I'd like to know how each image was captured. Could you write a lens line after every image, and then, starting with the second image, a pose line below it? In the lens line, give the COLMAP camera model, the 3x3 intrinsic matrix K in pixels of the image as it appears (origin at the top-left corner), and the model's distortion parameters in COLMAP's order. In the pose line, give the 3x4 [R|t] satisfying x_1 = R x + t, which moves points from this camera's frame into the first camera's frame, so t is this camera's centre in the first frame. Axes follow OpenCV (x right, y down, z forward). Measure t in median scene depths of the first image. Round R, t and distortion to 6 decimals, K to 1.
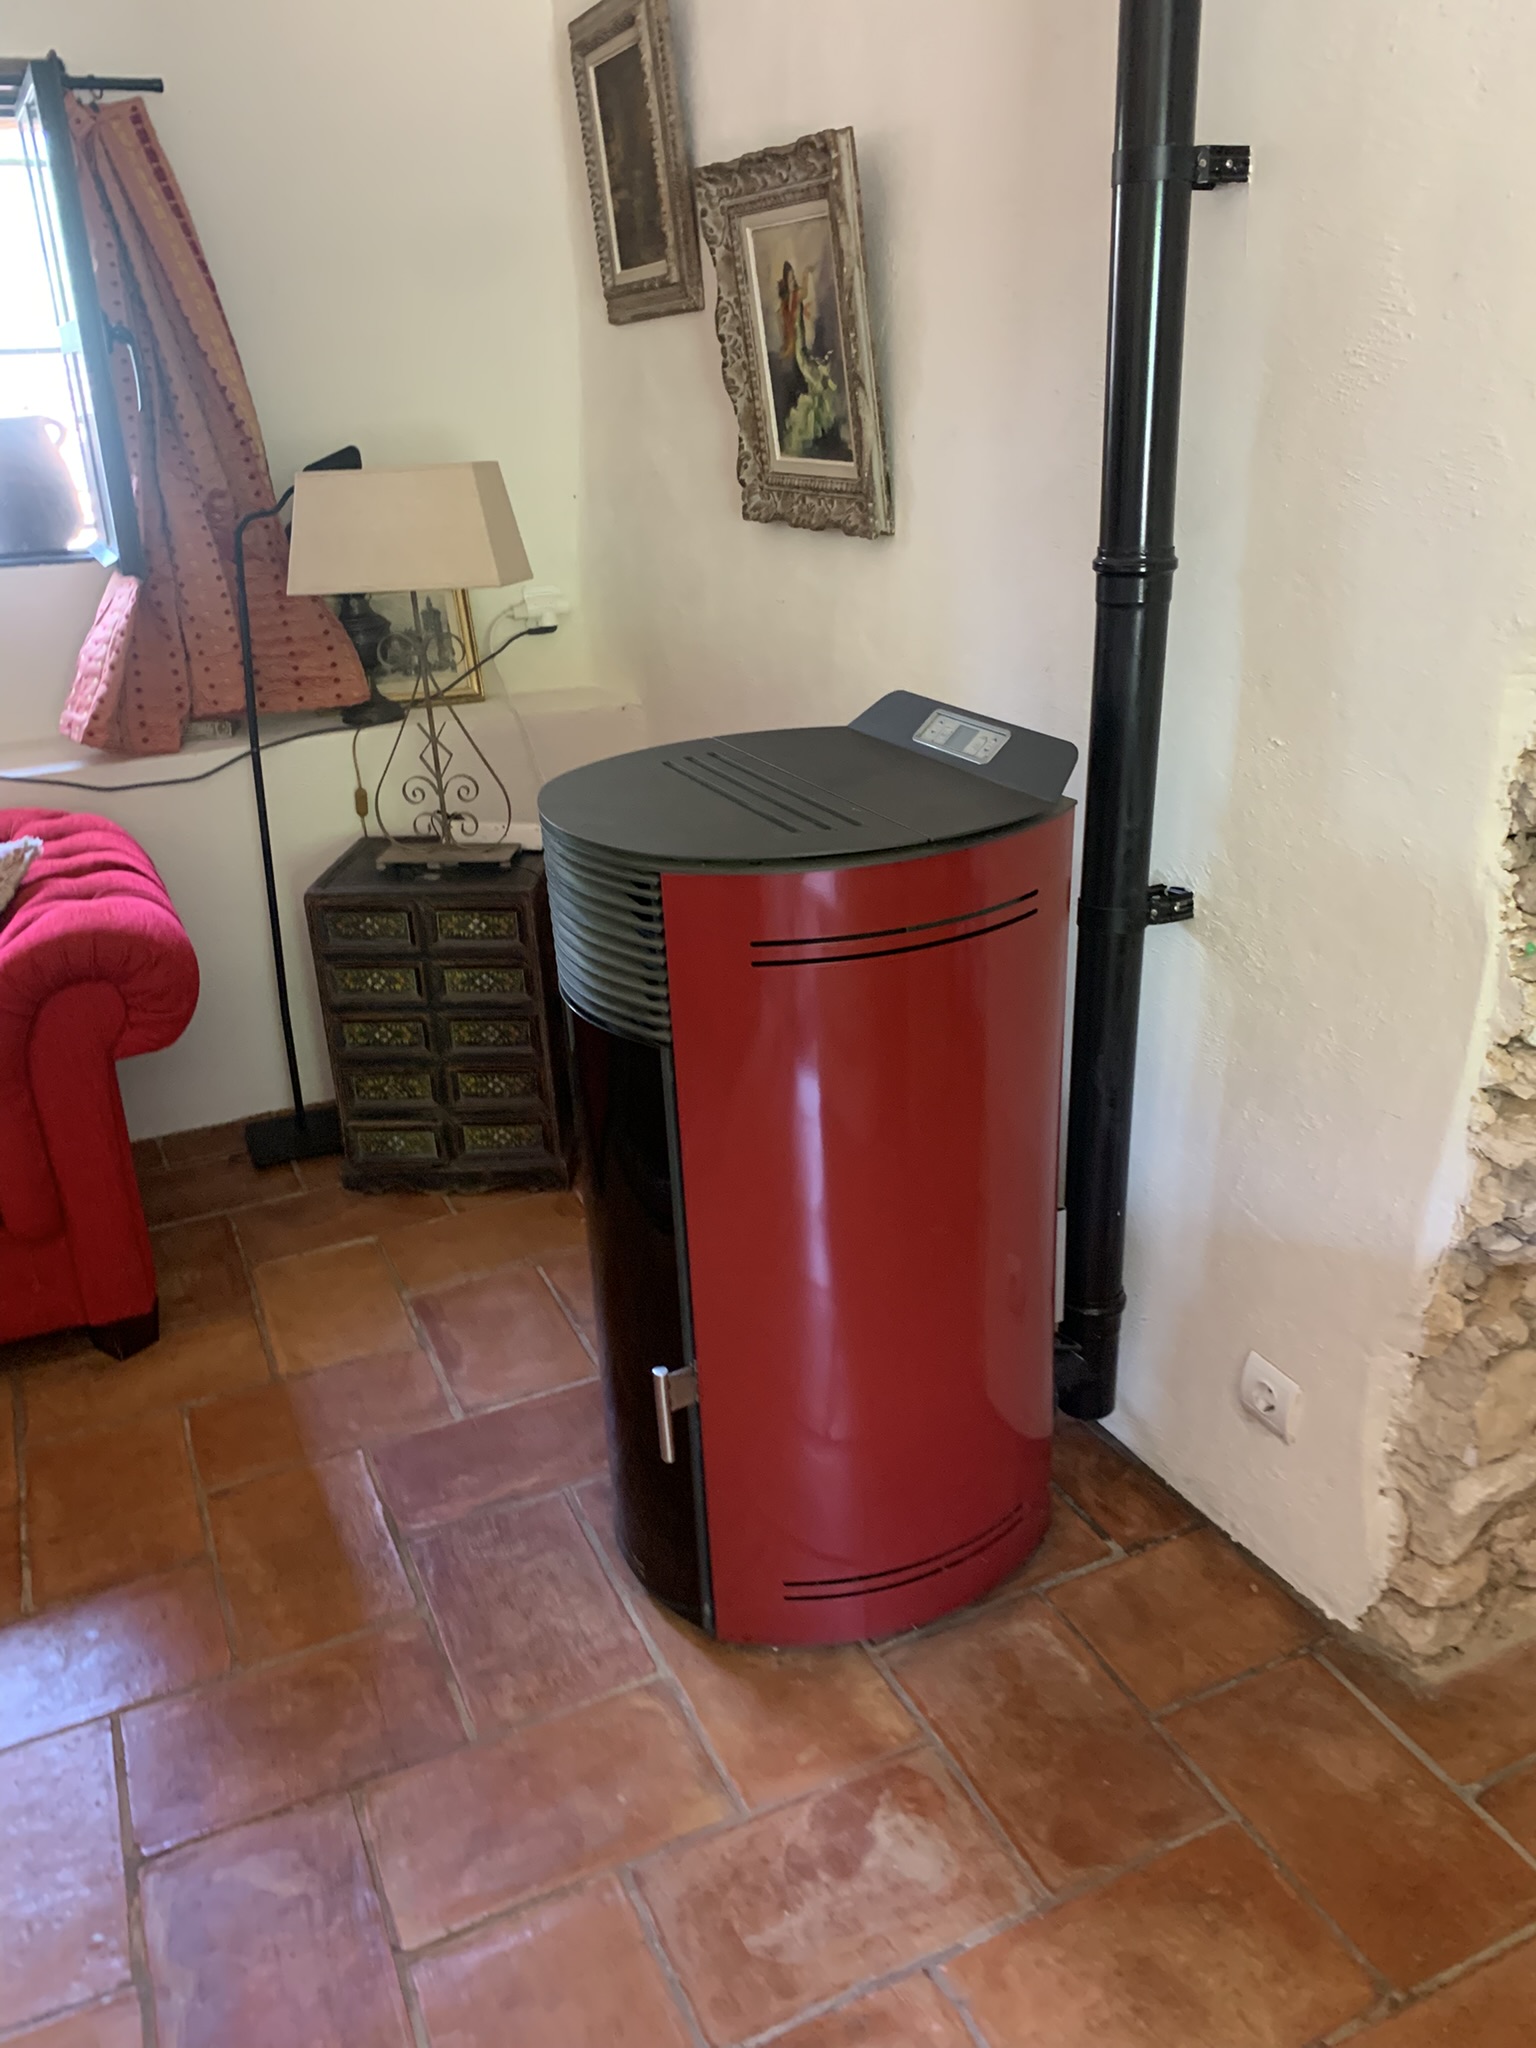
lens RADIAL K [[1558.8, 0, 772.0], [0, 1558.8, 1018.6], [0, 0, 1]] dist [0.026603, -0.025262]
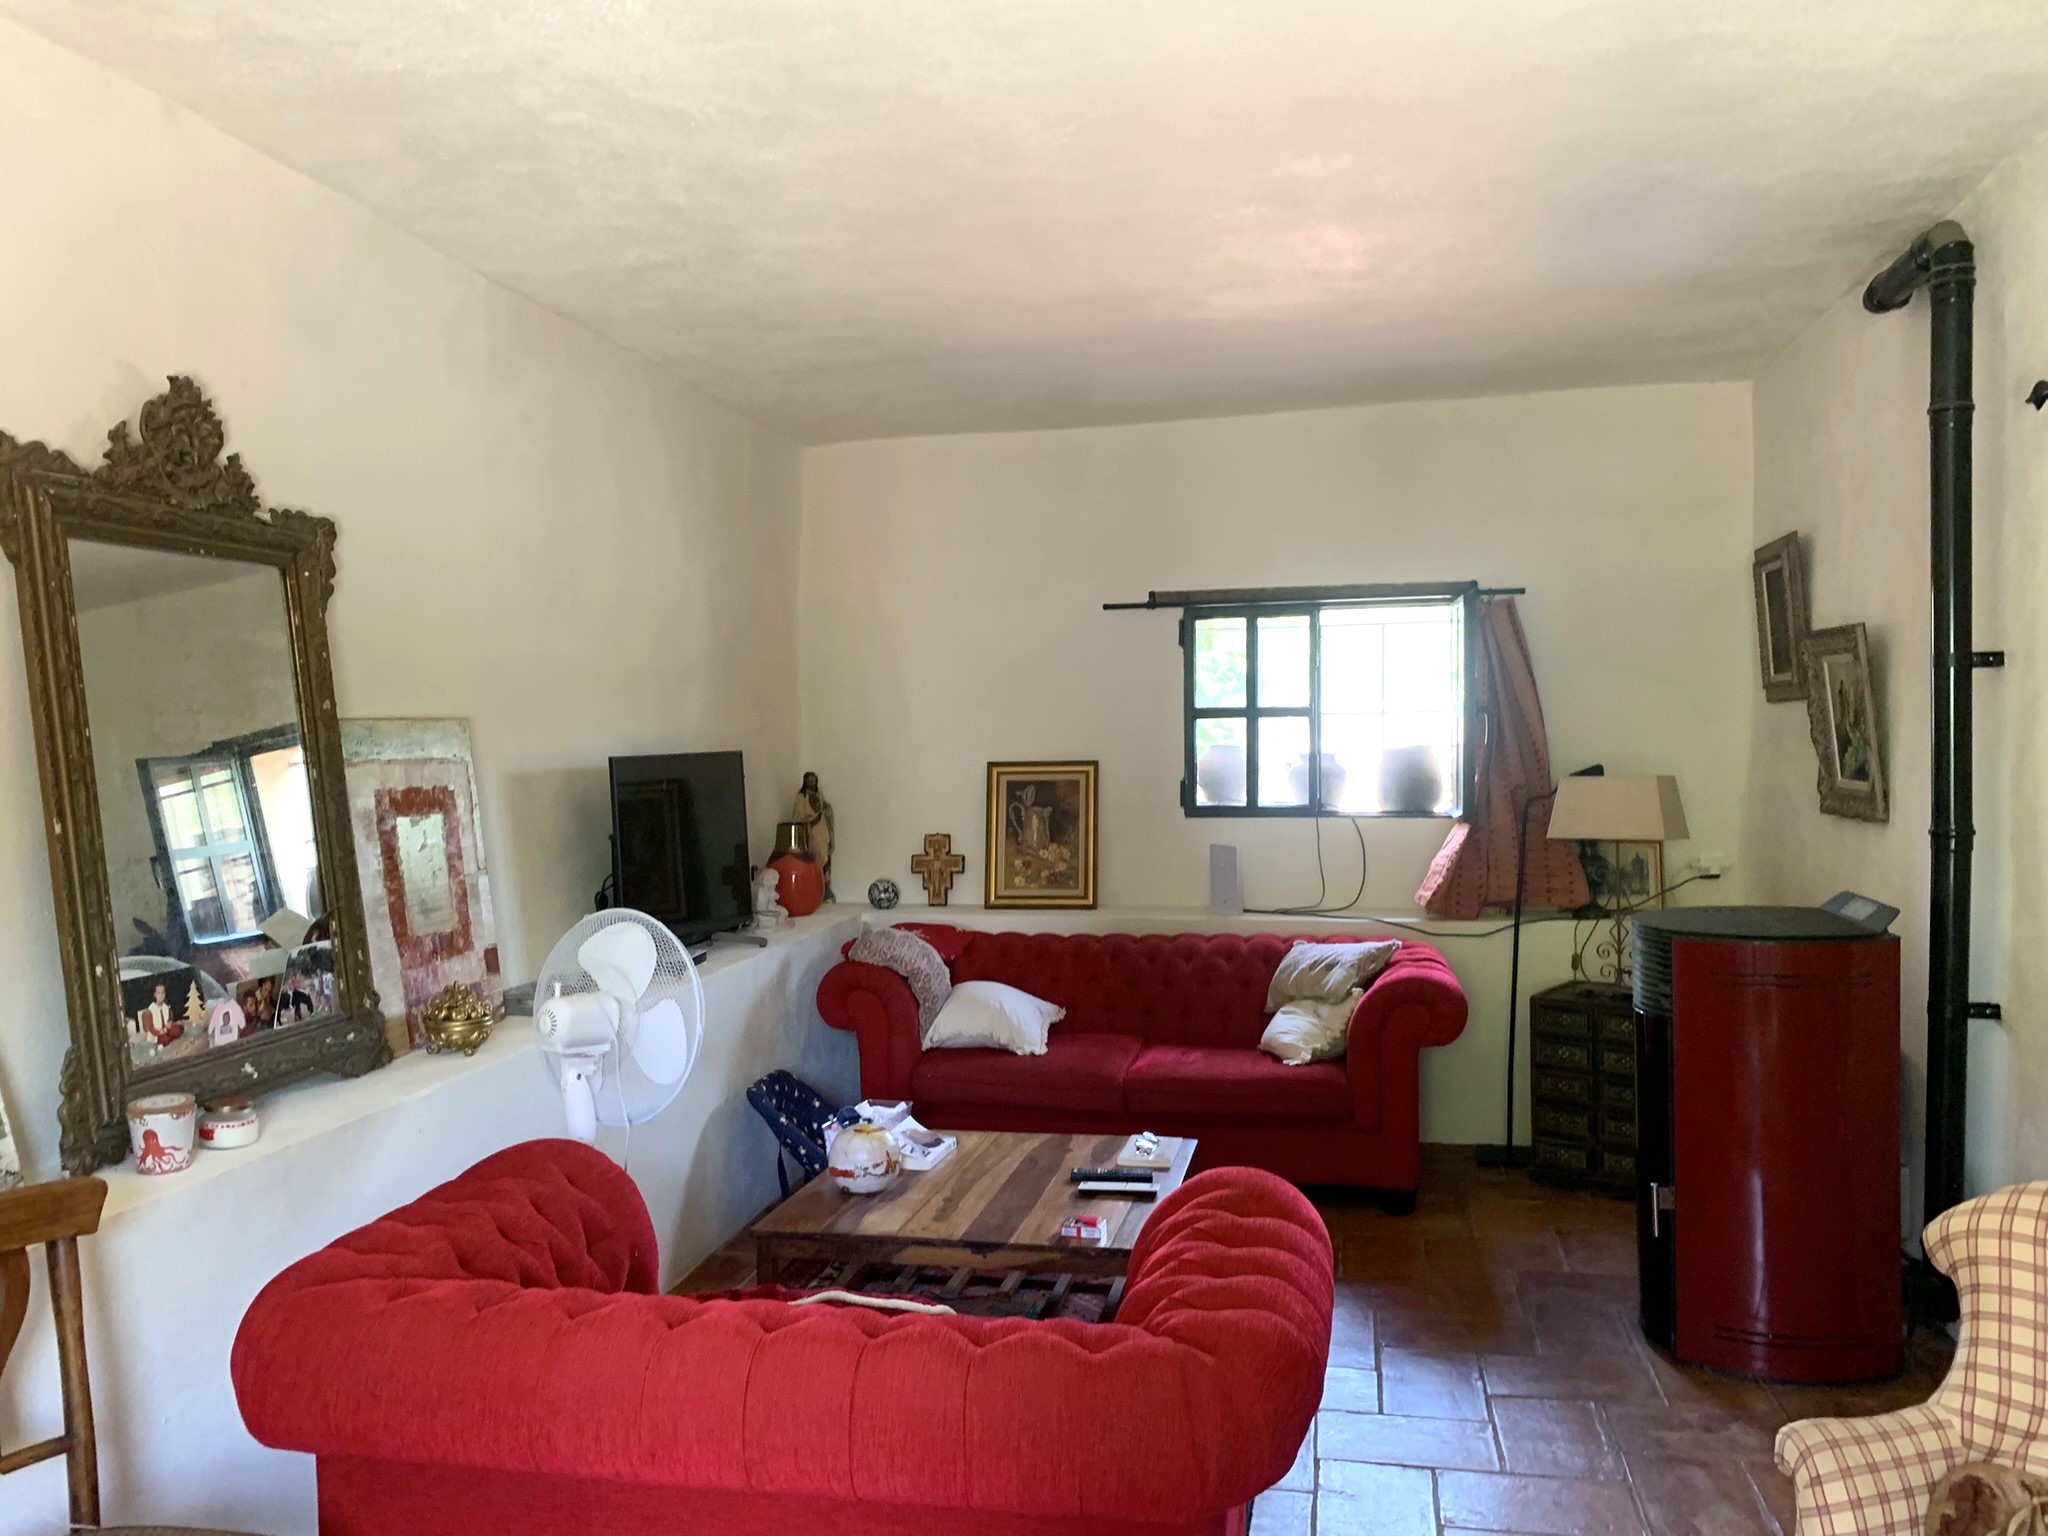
lens RADIAL K [[1558.8, 0, 1028.4], [0, 1558.8, 768.4], [0, 0, 1]] dist [0.026603, -0.025262]
pose [[0.801272, 0.040874, -0.596903, 0.293190], [-0.241070, 0.935151, -0.259571, 0.274920], [0.547585, 0.351882, 0.759164, -0.752730]]
